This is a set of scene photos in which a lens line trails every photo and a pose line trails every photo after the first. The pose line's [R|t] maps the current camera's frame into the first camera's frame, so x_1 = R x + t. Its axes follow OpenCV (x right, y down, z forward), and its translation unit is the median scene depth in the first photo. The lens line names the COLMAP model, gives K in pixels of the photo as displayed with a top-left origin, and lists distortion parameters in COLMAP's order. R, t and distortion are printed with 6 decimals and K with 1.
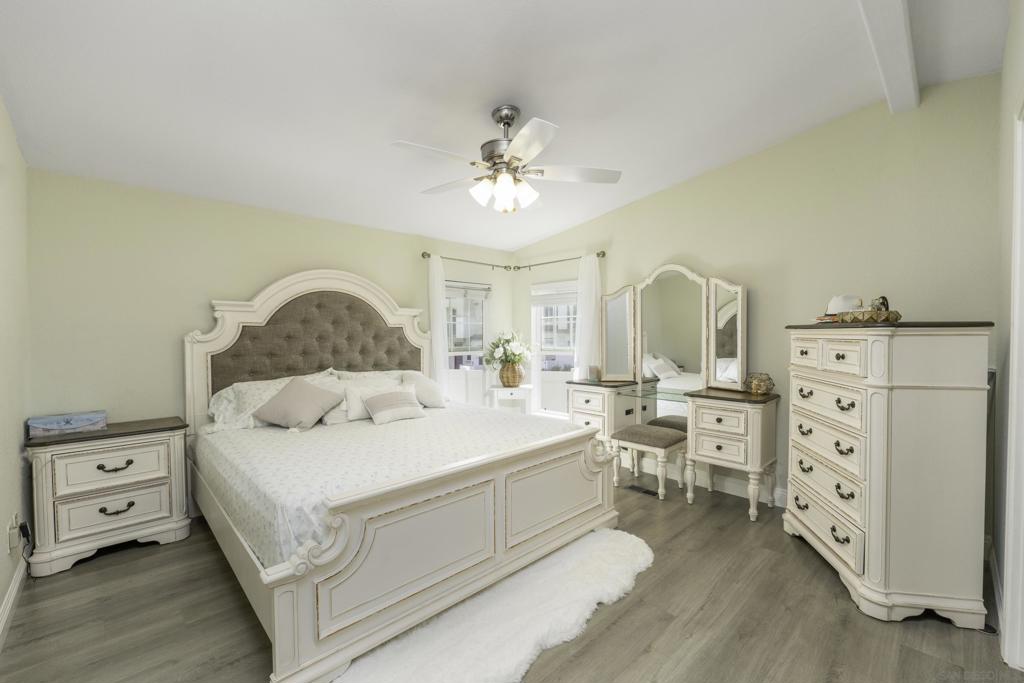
lens RADIAL K [[430.5, 0, 506.1], [0, 430.5, 344.4], [0, 0, 1]] dist [-0.009139, 0.000783]
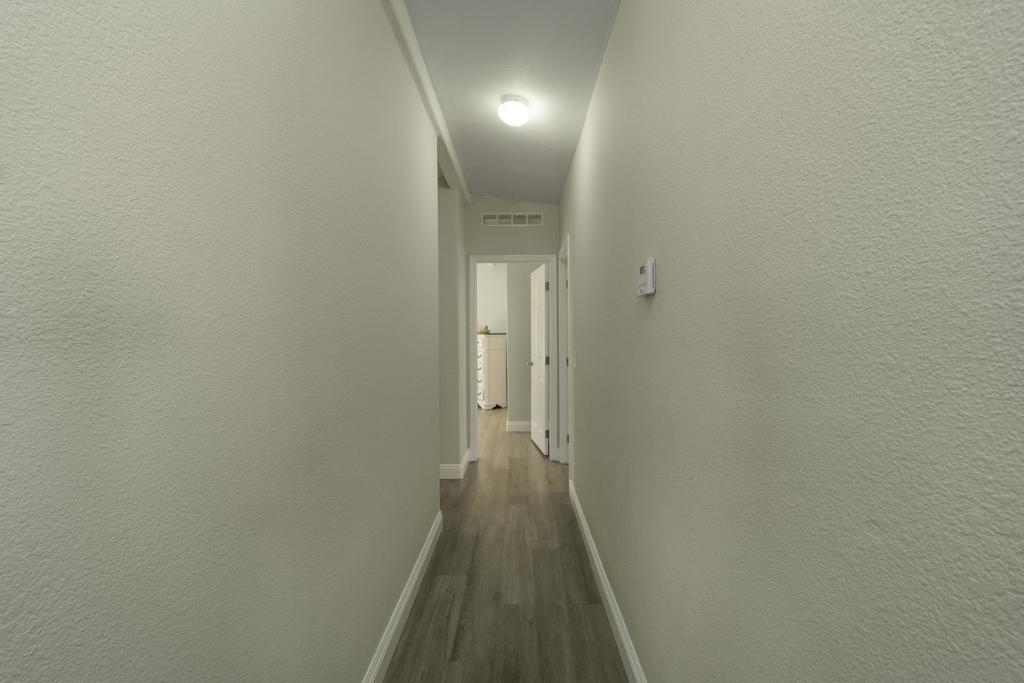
lens RADIAL K [[430.5, 0, 511.5], [0, 430.5, 339.5], [0, 0, 1]] dist [-0.009139, 0.000783]
pose [[0.698504, -0.001927, 0.715603, -1.527102], [0.019909, 0.999662, -0.016741, 0.064679], [-0.715329, 0.025941, 0.698306, -1.639355]]
